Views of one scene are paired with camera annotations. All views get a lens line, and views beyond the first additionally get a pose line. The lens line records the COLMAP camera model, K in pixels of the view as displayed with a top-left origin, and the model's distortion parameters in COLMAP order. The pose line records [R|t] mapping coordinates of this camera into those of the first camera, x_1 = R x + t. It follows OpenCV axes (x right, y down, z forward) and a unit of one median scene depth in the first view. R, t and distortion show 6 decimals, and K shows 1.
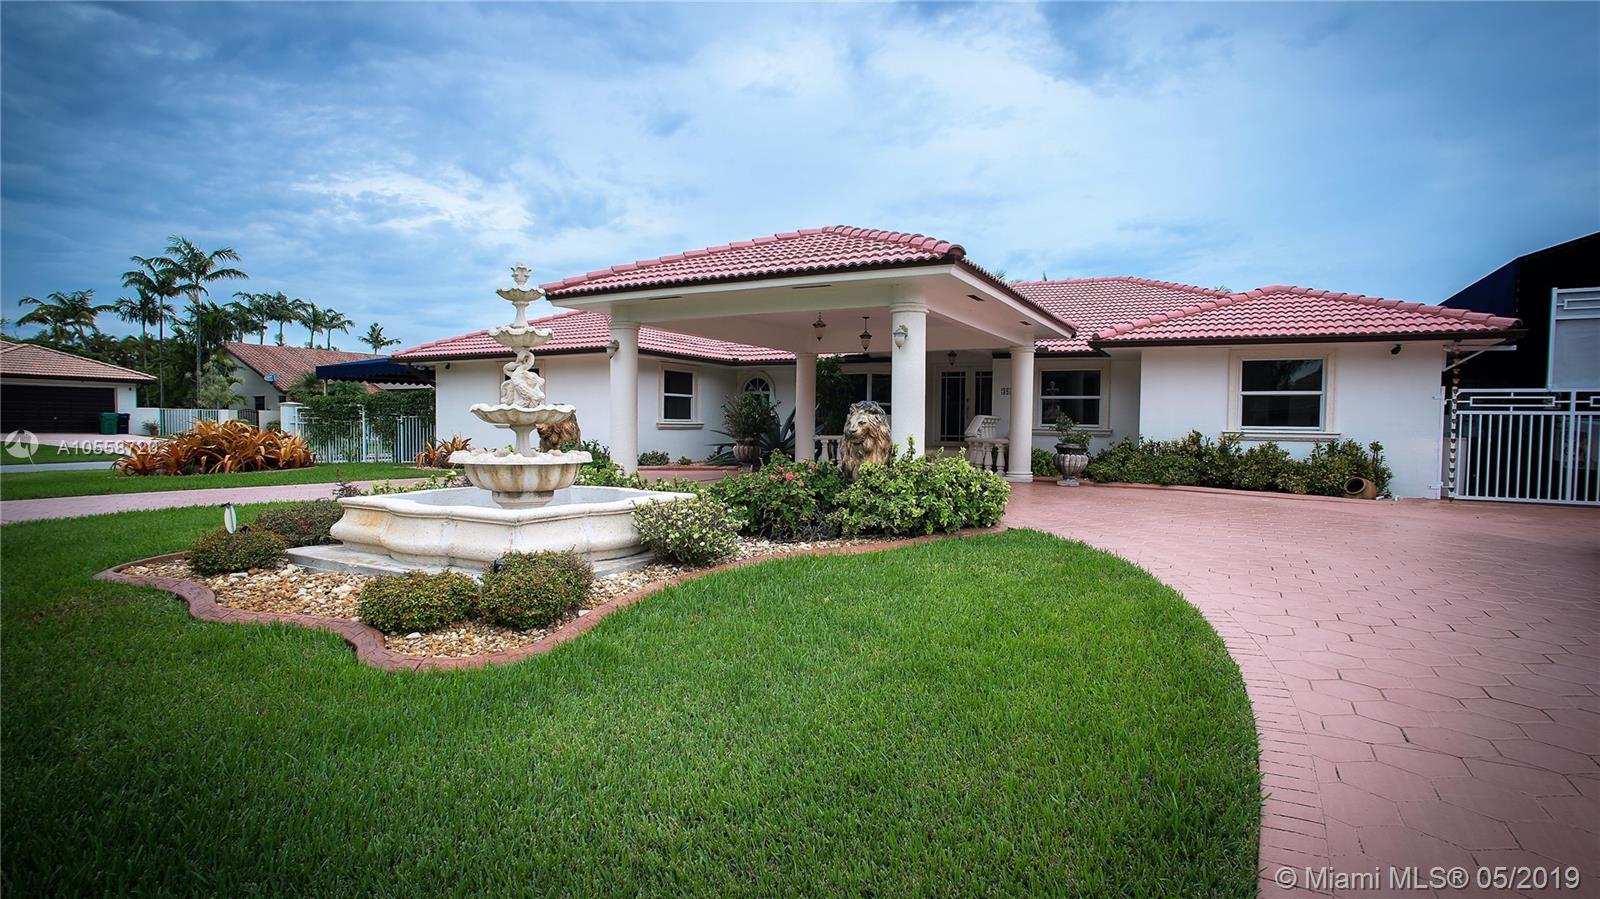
lens RADIAL K [[814.3, 0, 837.1], [0, 814.3, 470.2], [0, 0, 1]] dist [-0.030807, -0.001533]
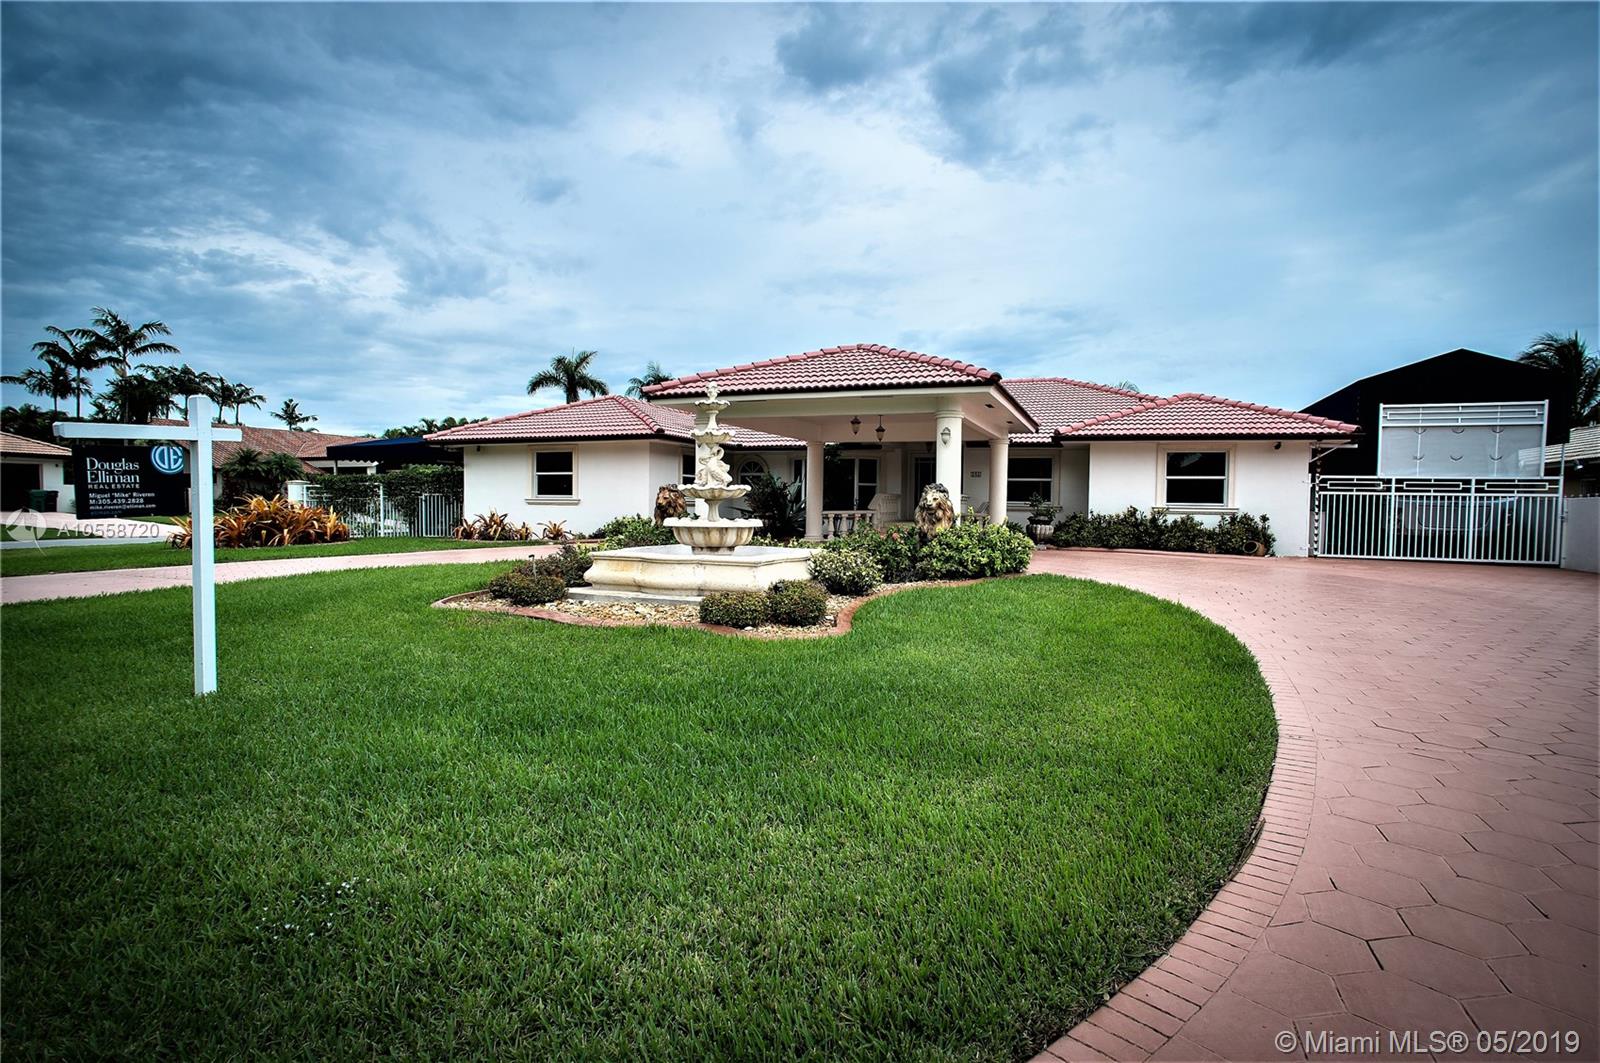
lens RADIAL K [[818.0, 0, 822.7], [0, 818.0, 567.9], [0, 0, 1]] dist [-0.033387, 0.016977]
pose [[0.993159, -0.008781, 0.116442, -0.069989], [0.006151, 0.999718, 0.022926, 0.005829], [-0.116611, -0.022053, 0.992933, -0.083037]]
